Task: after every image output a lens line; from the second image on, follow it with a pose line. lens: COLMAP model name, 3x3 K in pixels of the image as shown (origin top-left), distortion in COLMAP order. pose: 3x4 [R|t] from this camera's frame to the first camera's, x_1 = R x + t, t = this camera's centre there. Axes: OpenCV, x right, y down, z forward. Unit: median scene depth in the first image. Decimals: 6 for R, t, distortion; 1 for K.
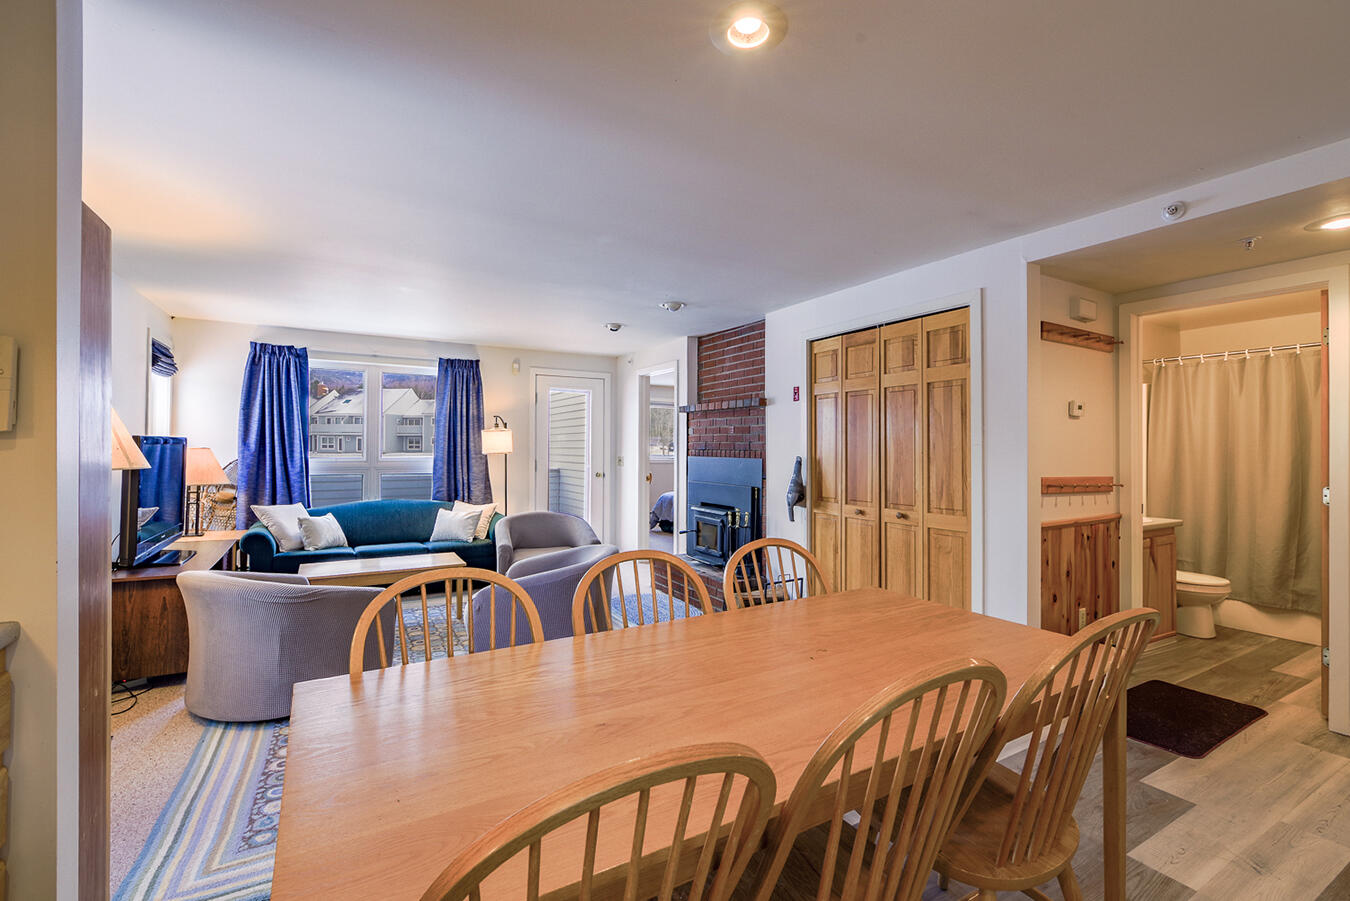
lens RADIAL K [[591.8, 0, 670.2], [0, 591.8, 445.0], [0, 0, 1]] dist [-0.000226, -0.000020]
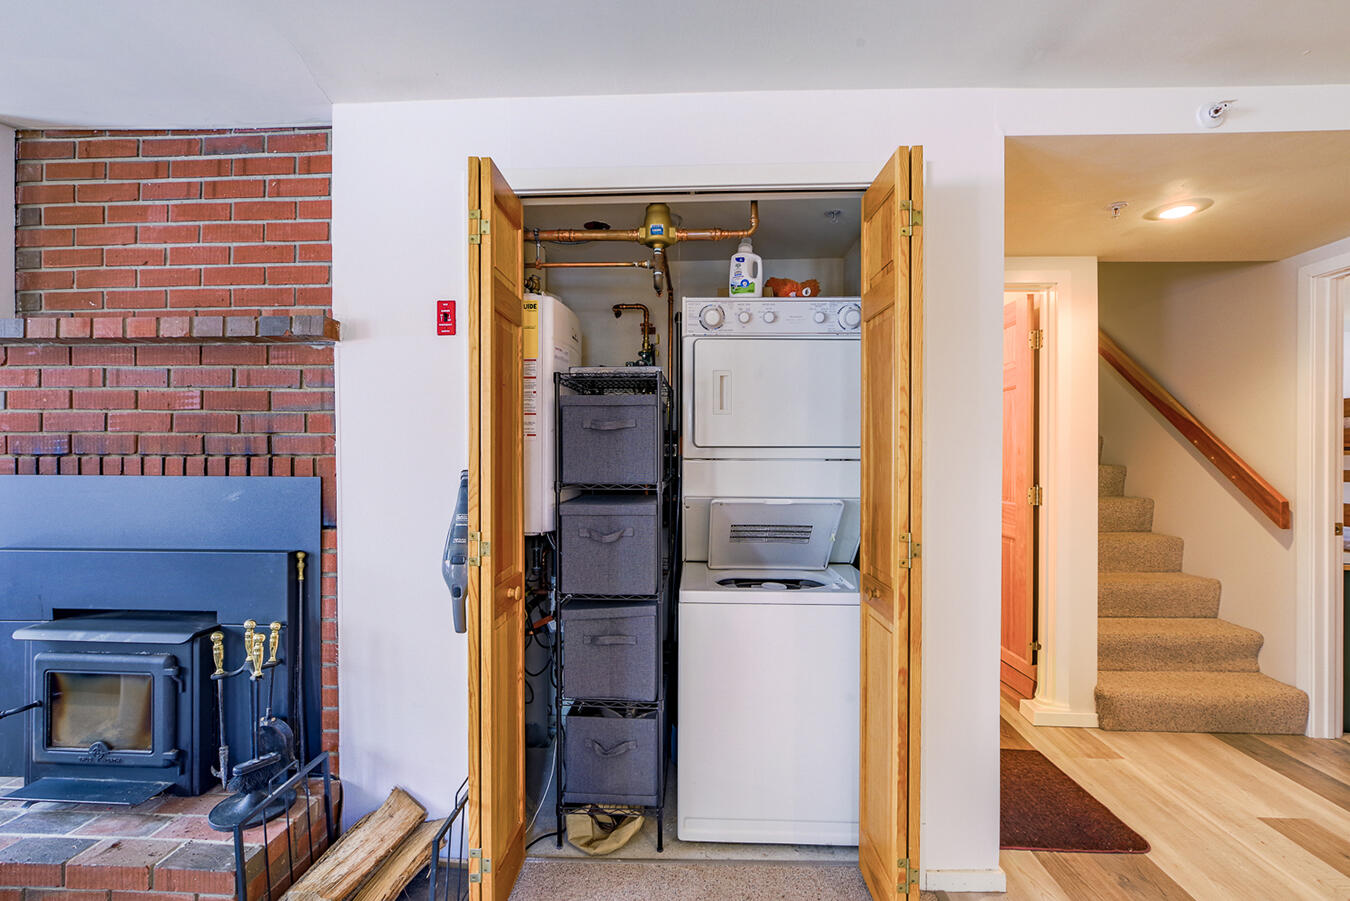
lens RADIAL K [[591.8, 0, 669.9], [0, 591.8, 453.2], [0, 0, 1]] dist [-0.000226, -0.000020]
pose [[0.529983, -0.001740, 0.848007, -0.052613], [-0.000872, 0.999996, 0.002597, 0.006910], [-0.848008, -0.002115, 0.529979, 0.589086]]
